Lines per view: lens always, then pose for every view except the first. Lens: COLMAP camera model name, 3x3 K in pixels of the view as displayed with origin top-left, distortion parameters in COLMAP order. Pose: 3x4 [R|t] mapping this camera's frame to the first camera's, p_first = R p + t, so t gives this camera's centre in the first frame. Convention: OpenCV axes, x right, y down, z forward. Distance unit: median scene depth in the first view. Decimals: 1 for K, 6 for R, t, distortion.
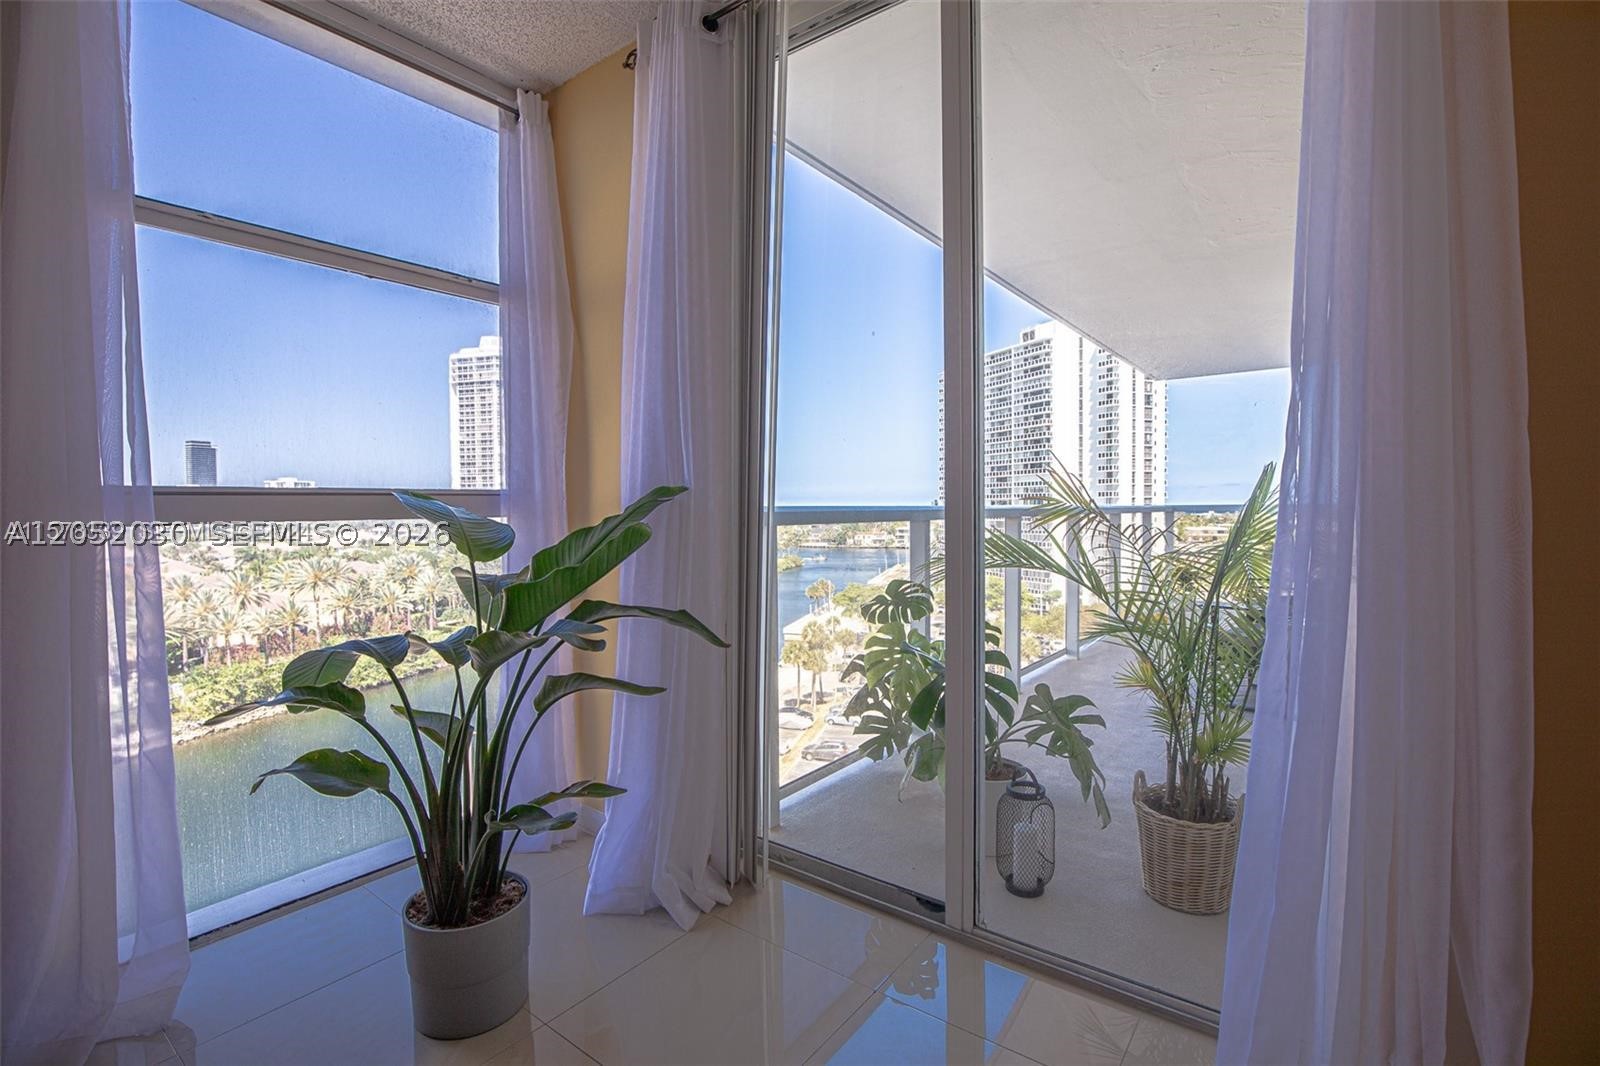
lens RADIAL K [[701.4, 0, 800.0], [0, 701.4, 533.0], [0, 0, 1]] dist [-0.030888, 0.000096]
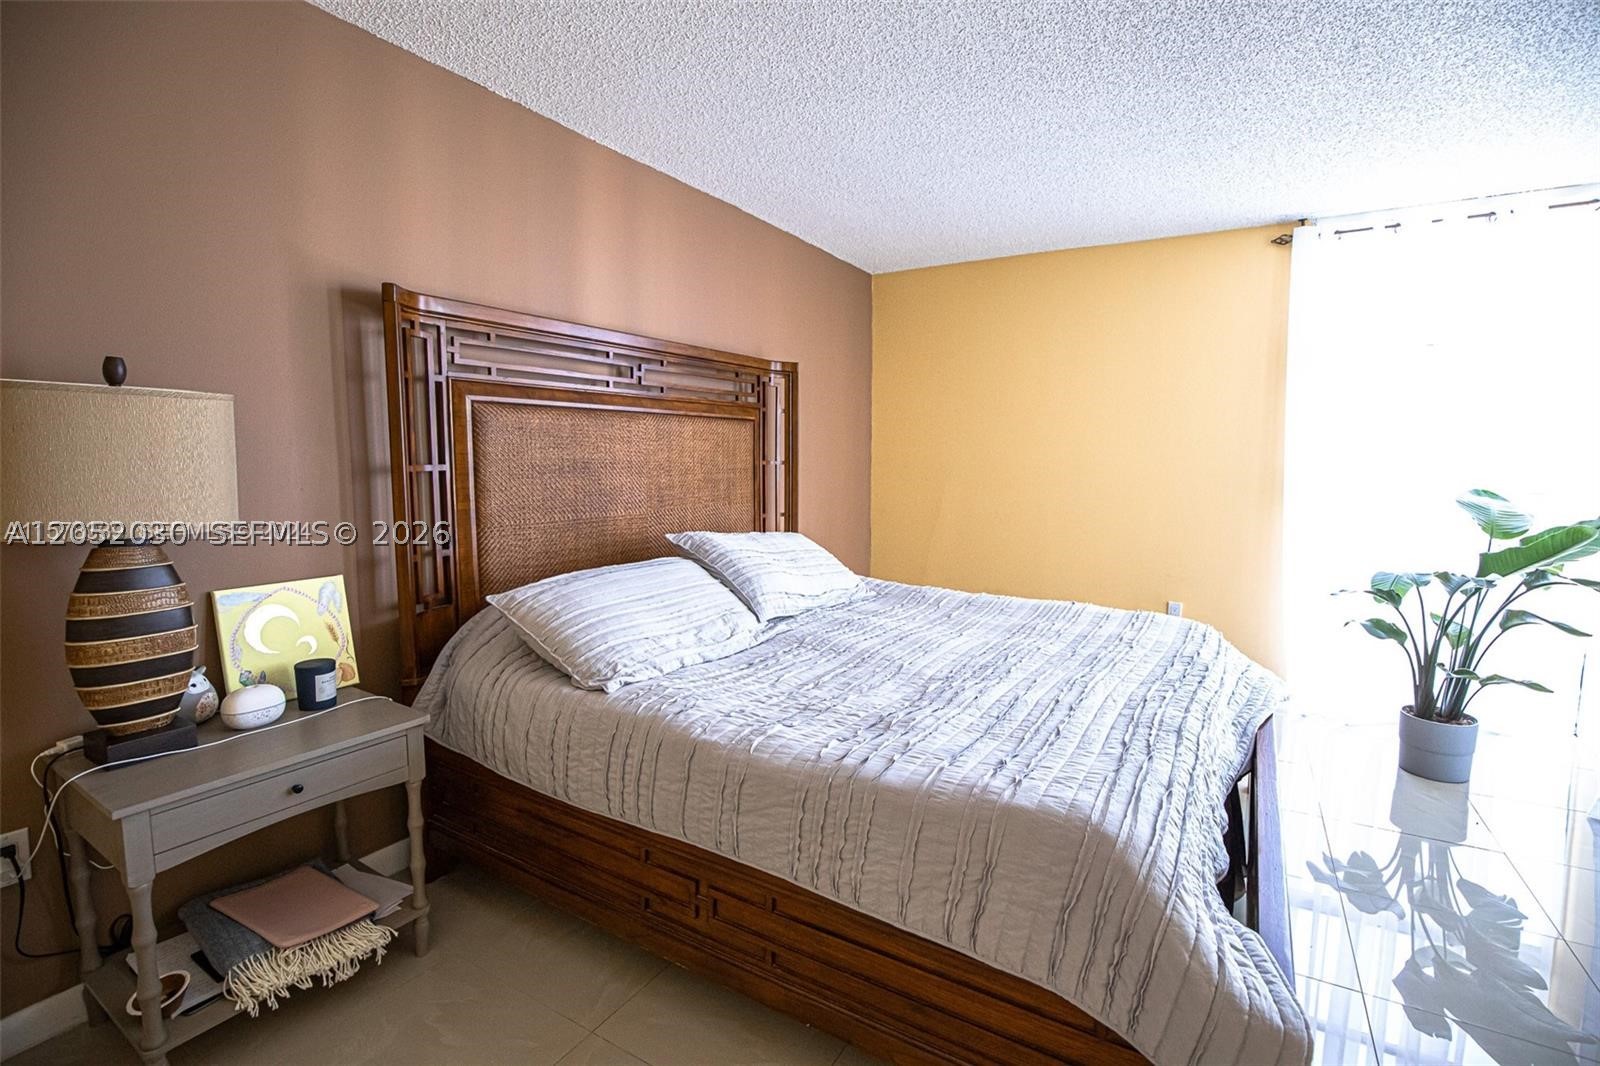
lens RADIAL K [[727.8, 0, 811.6], [0, 727.8, 533.6], [0, 0, 1]] dist [-0.031232, 0.000462]
pose [[0.115805, 0.109028, -0.987270, 1.072862], [-0.037426, 0.993730, 0.105352, -0.094759], [0.992567, 0.024749, 0.119160, -0.859992]]
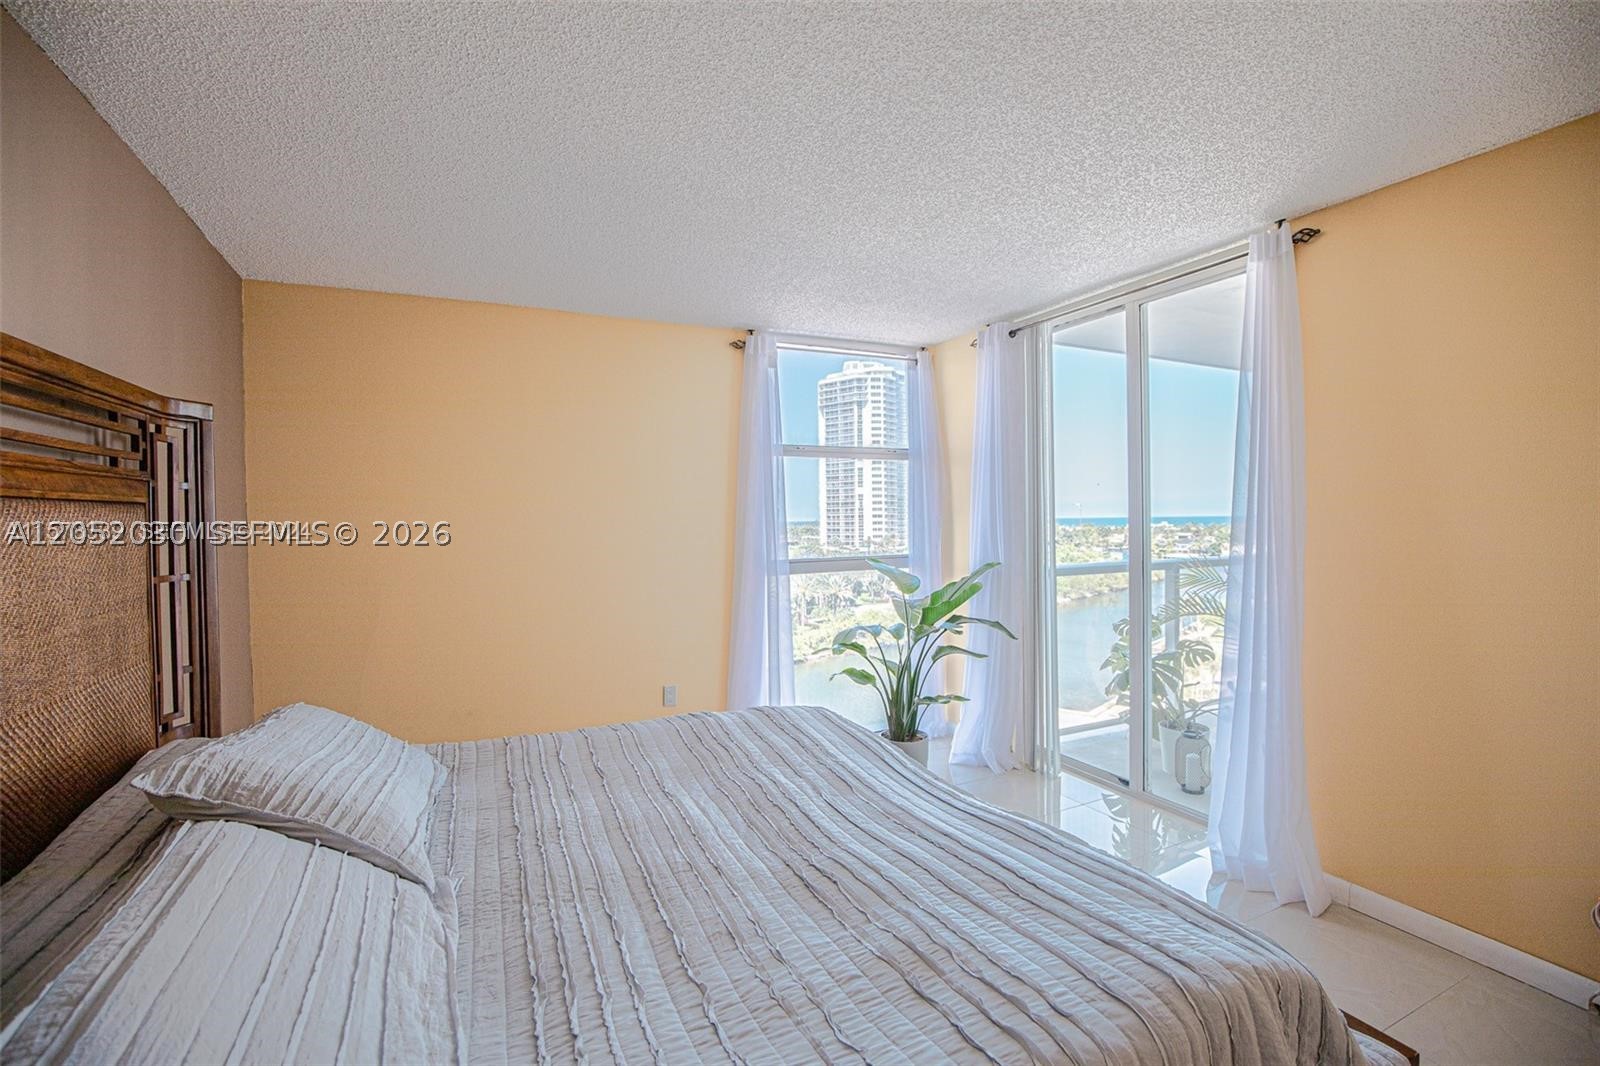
lens RADIAL K [[727.8, 0, 811.6], [0, 727.8, 533.6], [0, 0, 1]] dist [-0.031232, 0.000462]
pose [[0.893992, 0.005669, -0.448047, 0.335555], [-0.008209, 0.999959, -0.003727, -0.152656], [0.448008, 0.007010, 0.894002, -1.304441]]
